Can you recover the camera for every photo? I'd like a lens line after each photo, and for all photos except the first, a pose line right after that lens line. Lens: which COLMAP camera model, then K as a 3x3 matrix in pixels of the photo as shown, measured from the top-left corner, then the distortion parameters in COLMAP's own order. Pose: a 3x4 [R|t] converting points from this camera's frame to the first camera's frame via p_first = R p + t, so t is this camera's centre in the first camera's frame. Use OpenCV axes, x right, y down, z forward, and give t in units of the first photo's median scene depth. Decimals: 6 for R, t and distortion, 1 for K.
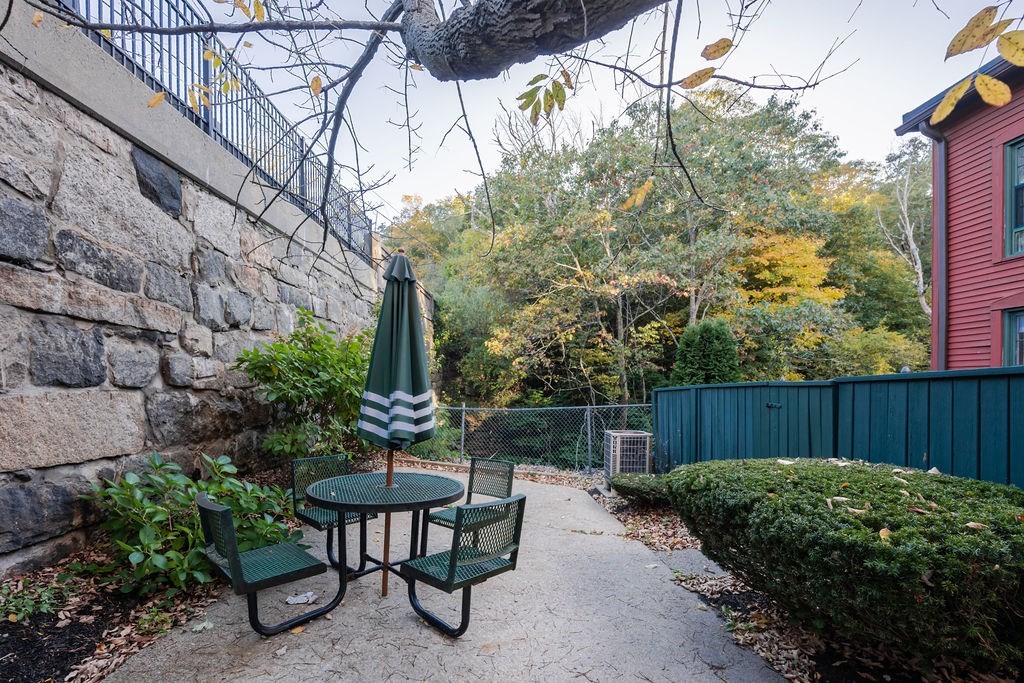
lens RADIAL K [[464.7, 0, 515.8], [0, 464.7, 389.9], [0, 0, 1]] dist [-0.005320, -0.000706]
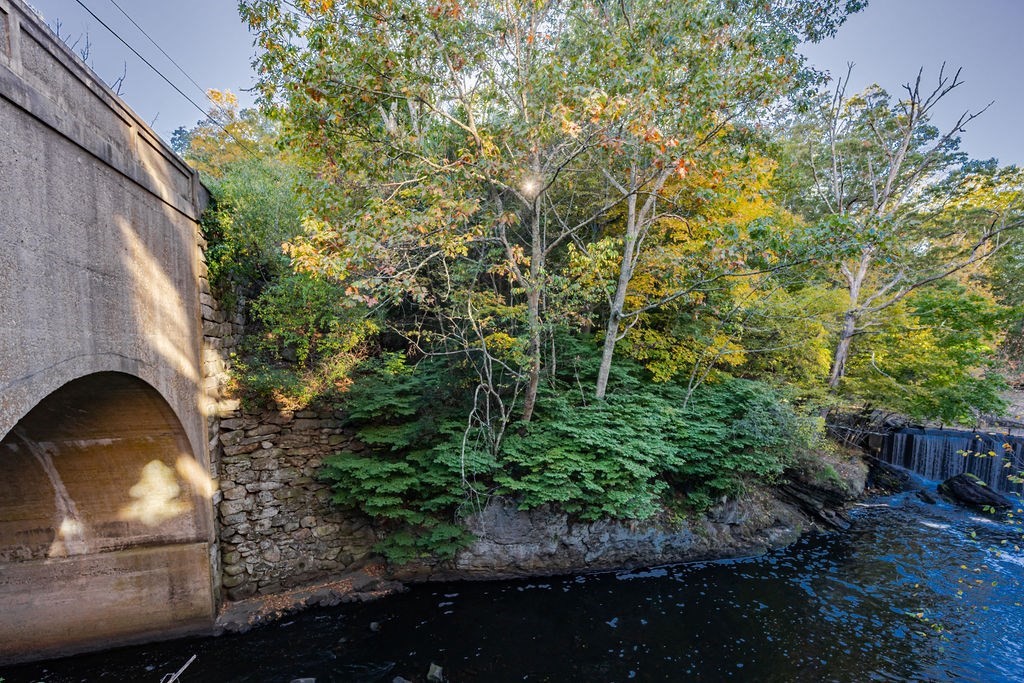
lens RADIAL K [[464.7, 0, 515.8], [0, 464.7, 389.9], [0, 0, 1]] dist [-0.005320, -0.000706]
pose [[0.954167, -0.006892, 0.299197, 0.012009], [-0.013331, 0.997764, 0.065496, 0.006712], [-0.298979, -0.066482, 0.951941, 0.372861]]
